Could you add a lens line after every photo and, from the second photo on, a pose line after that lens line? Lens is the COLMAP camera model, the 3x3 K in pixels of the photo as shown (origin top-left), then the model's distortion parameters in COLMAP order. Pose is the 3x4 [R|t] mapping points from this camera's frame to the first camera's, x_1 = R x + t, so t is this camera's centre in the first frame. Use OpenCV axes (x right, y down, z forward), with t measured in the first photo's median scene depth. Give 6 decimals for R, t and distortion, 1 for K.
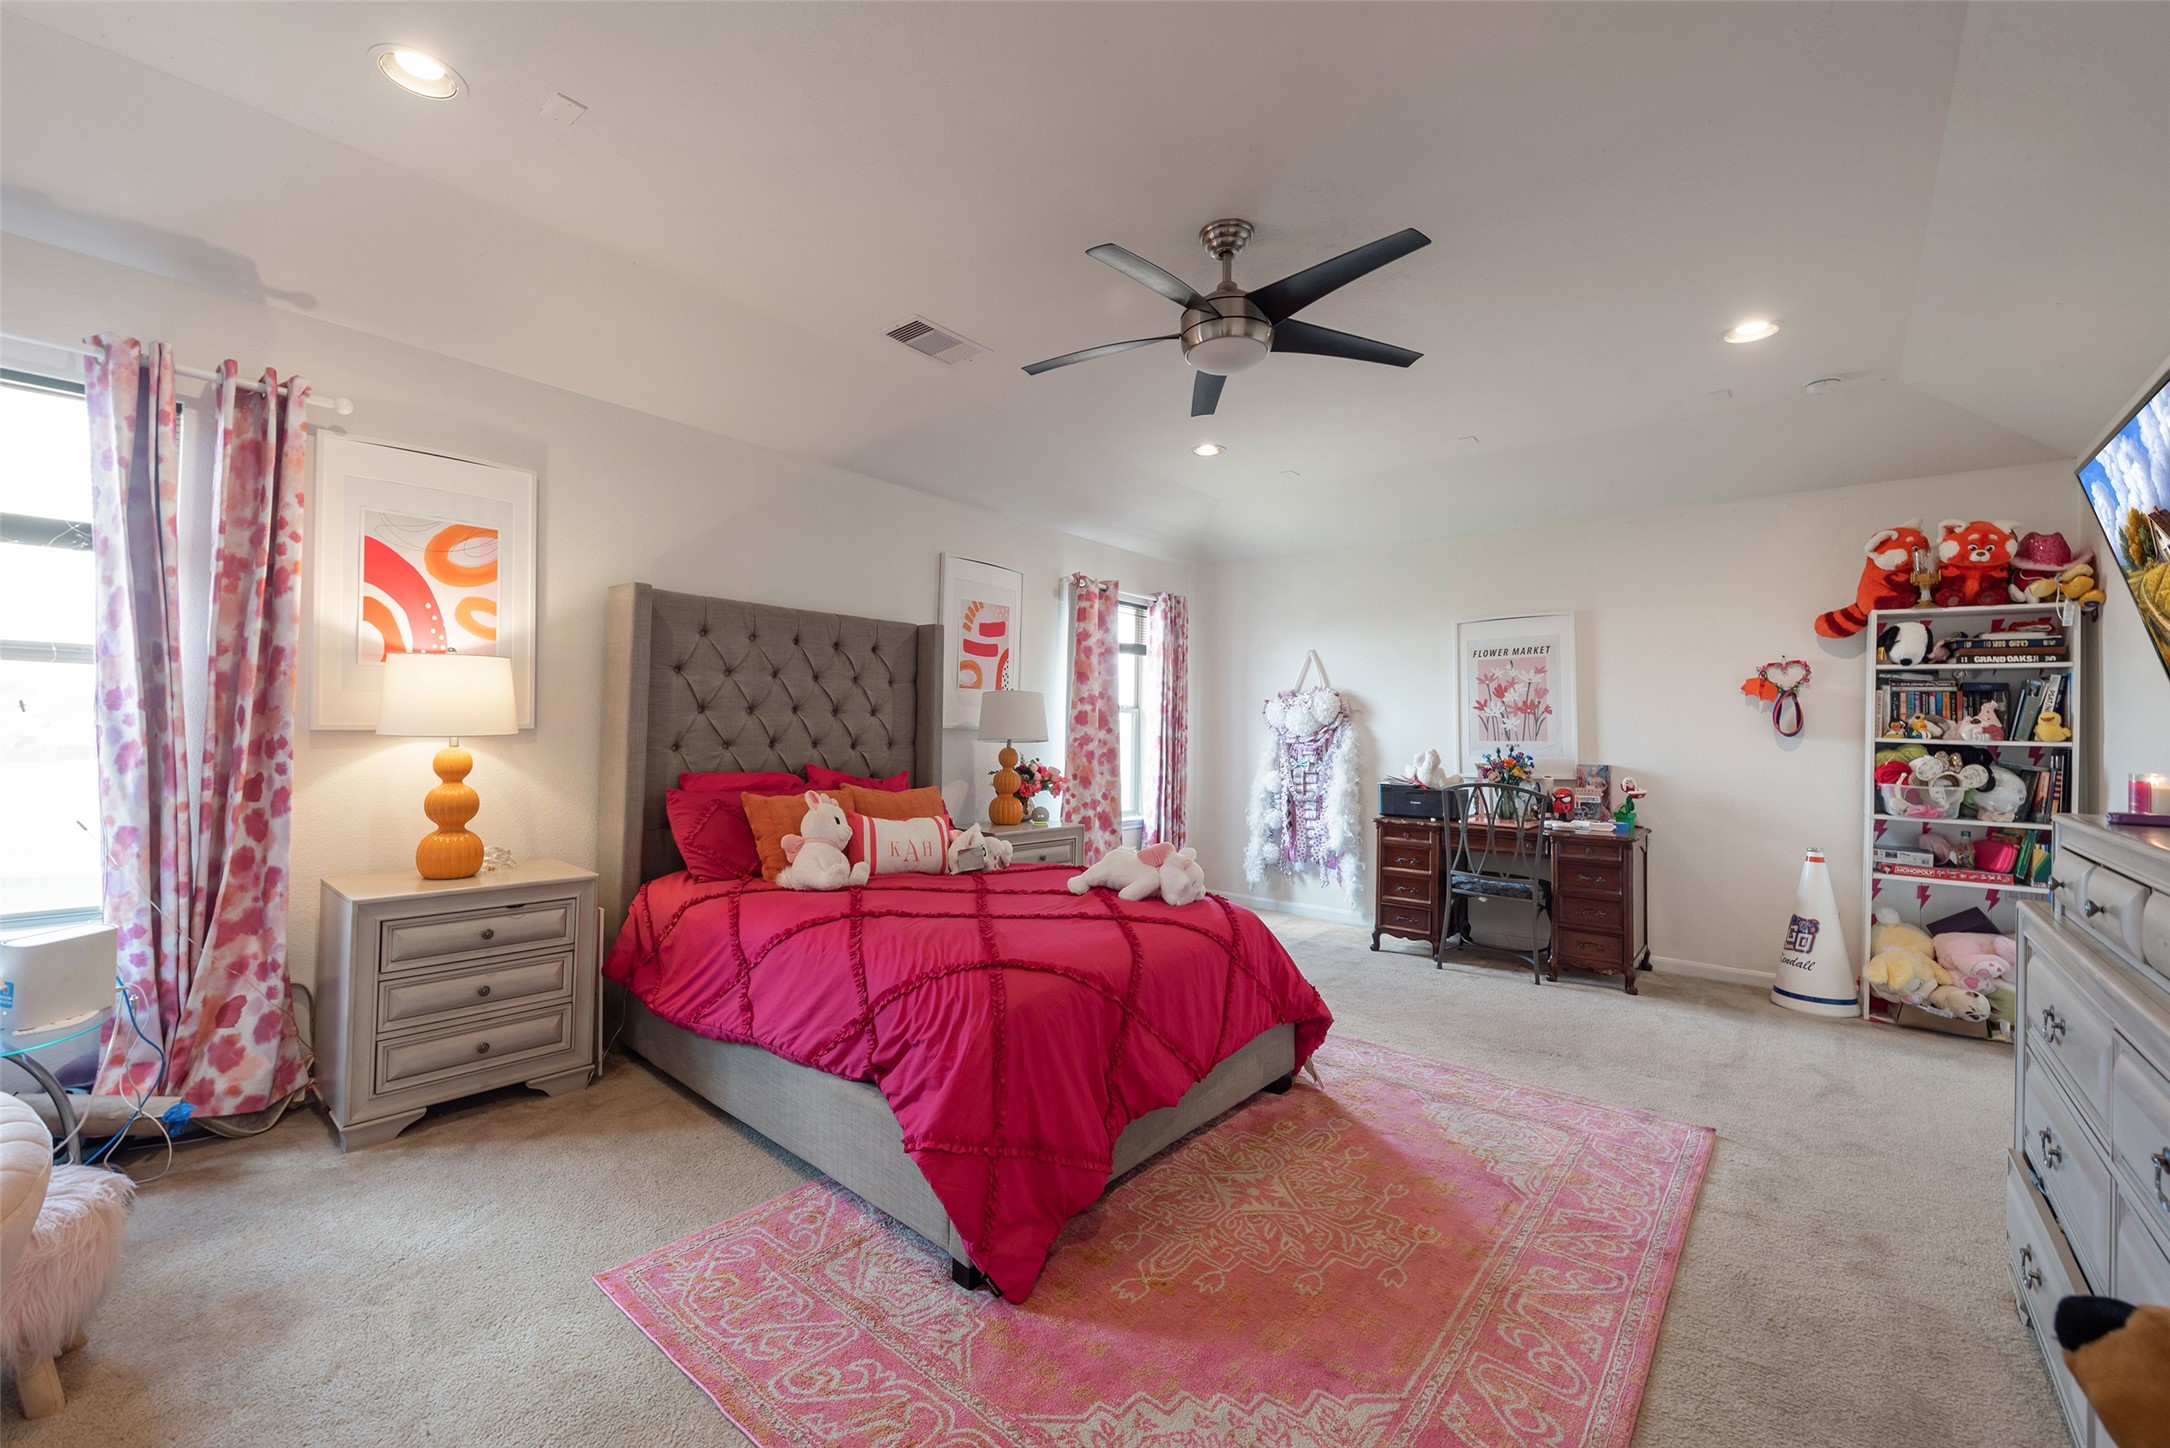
lens RADIAL K [[861.4, 0, 1091.3], [0, 861.4, 709.4], [0, 0, 1]] dist [-0.003511, -0.003236]
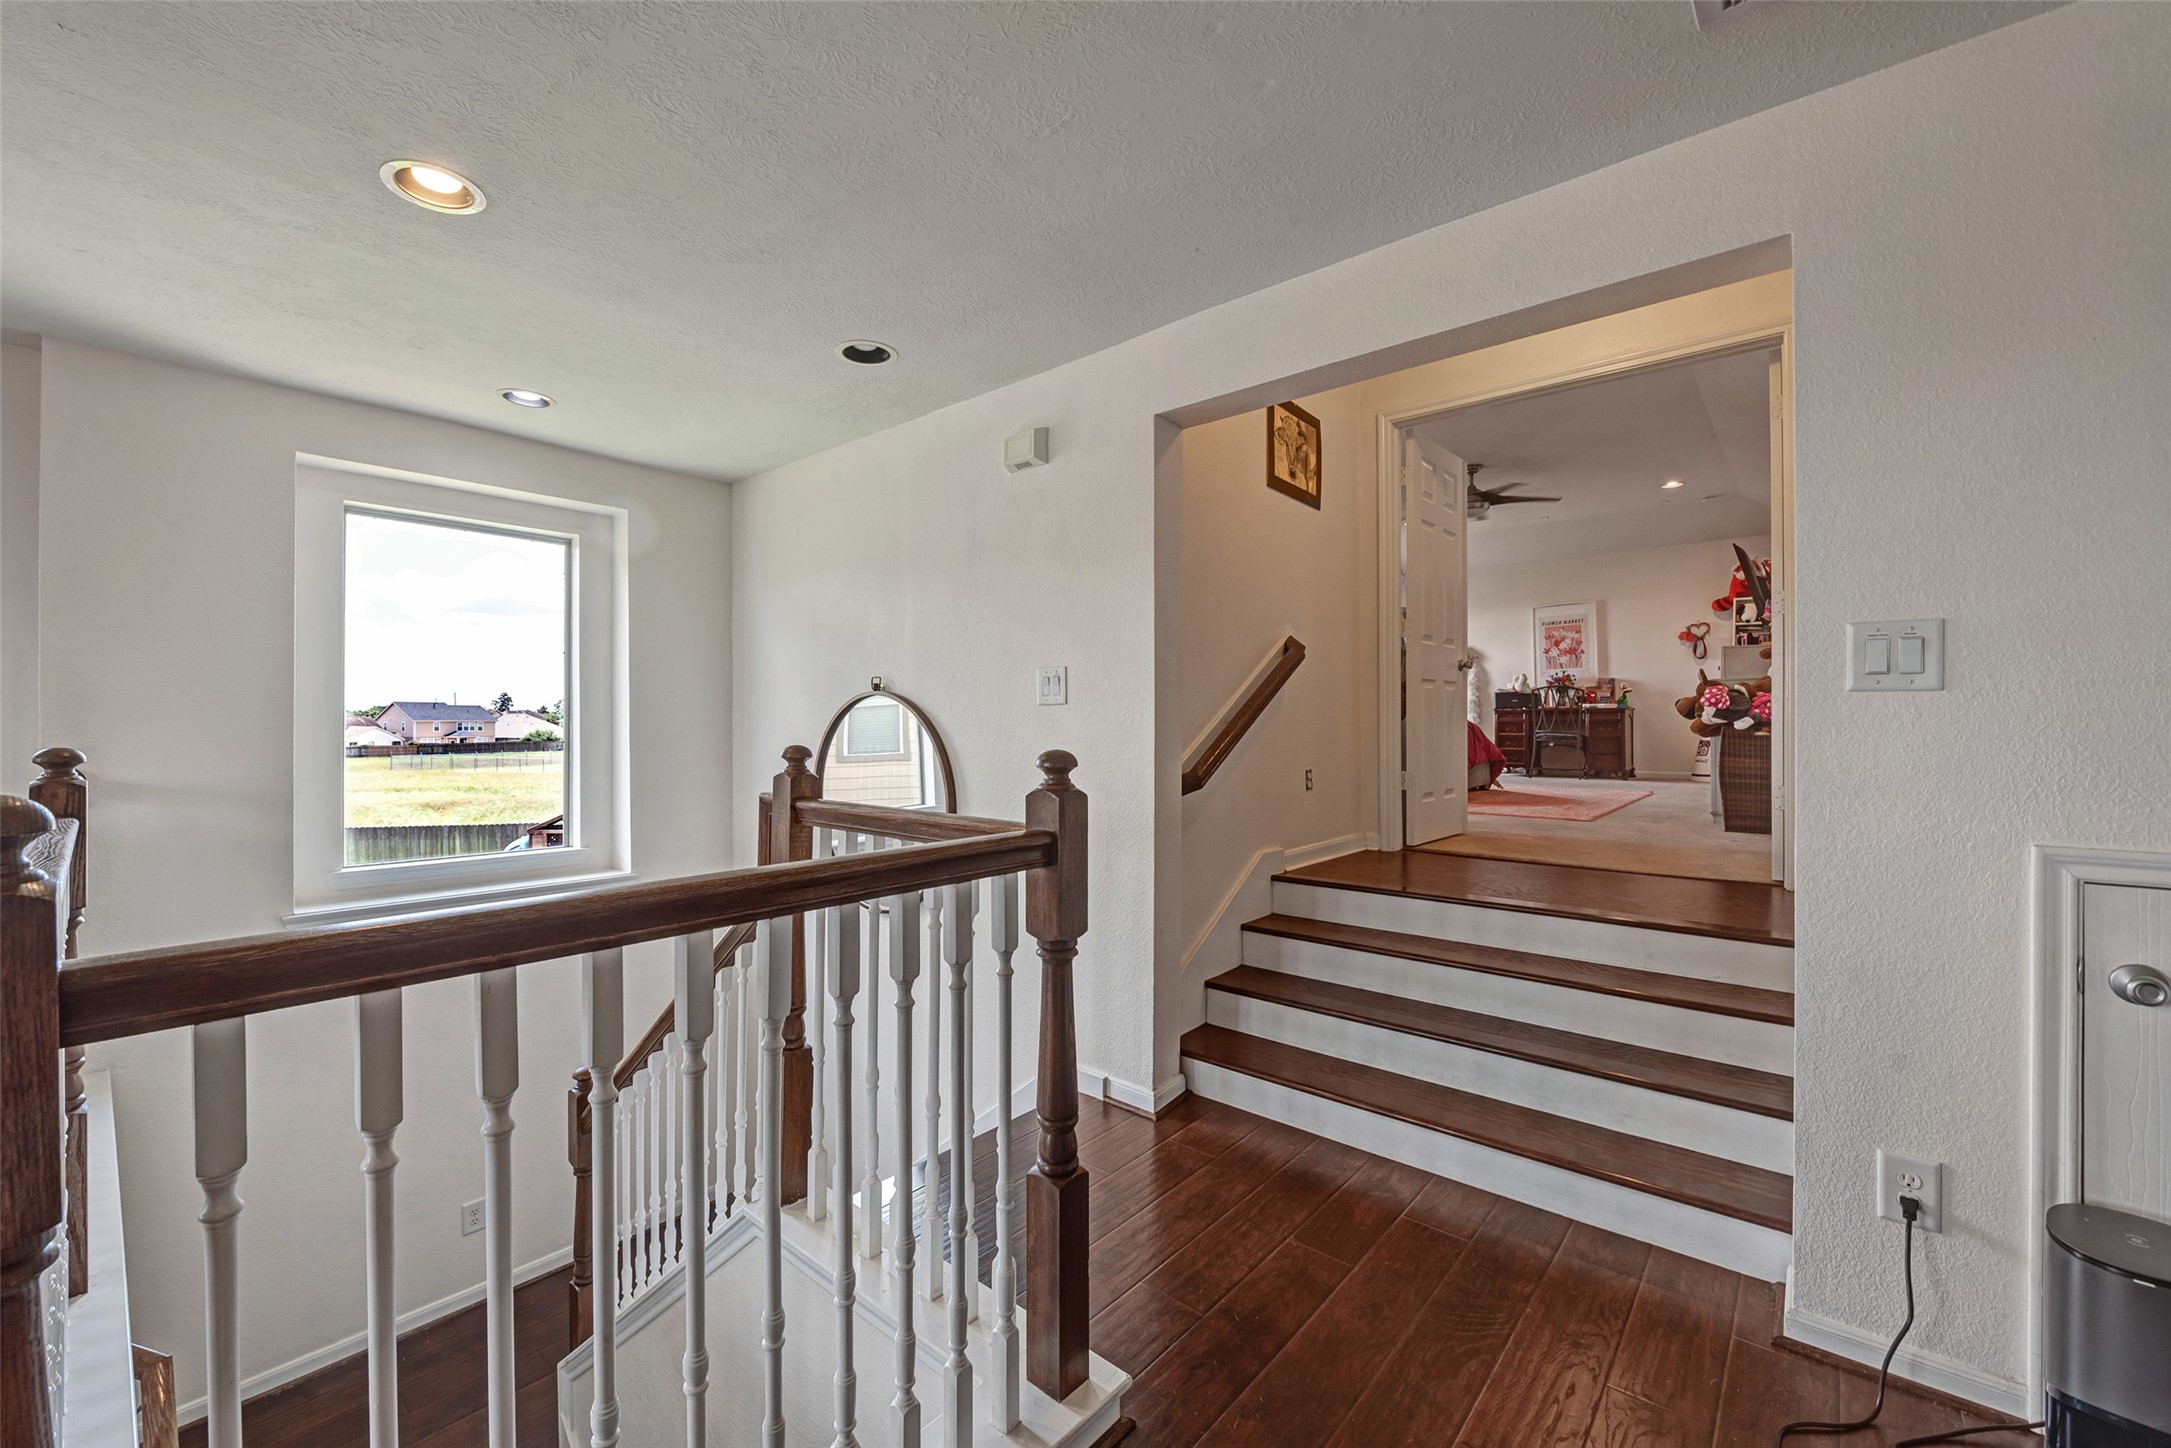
lens RADIAL K [[861.8, 0, 1085.3], [0, 861.8, 715.0], [0, 0, 1]] dist [-0.003511, -0.003236]
pose [[0.999781, -0.013884, -0.015661, -0.611962], [0.013982, 0.999883, 0.006149, 0.125009], [0.015573, -0.006366, 0.999858, -1.045649]]
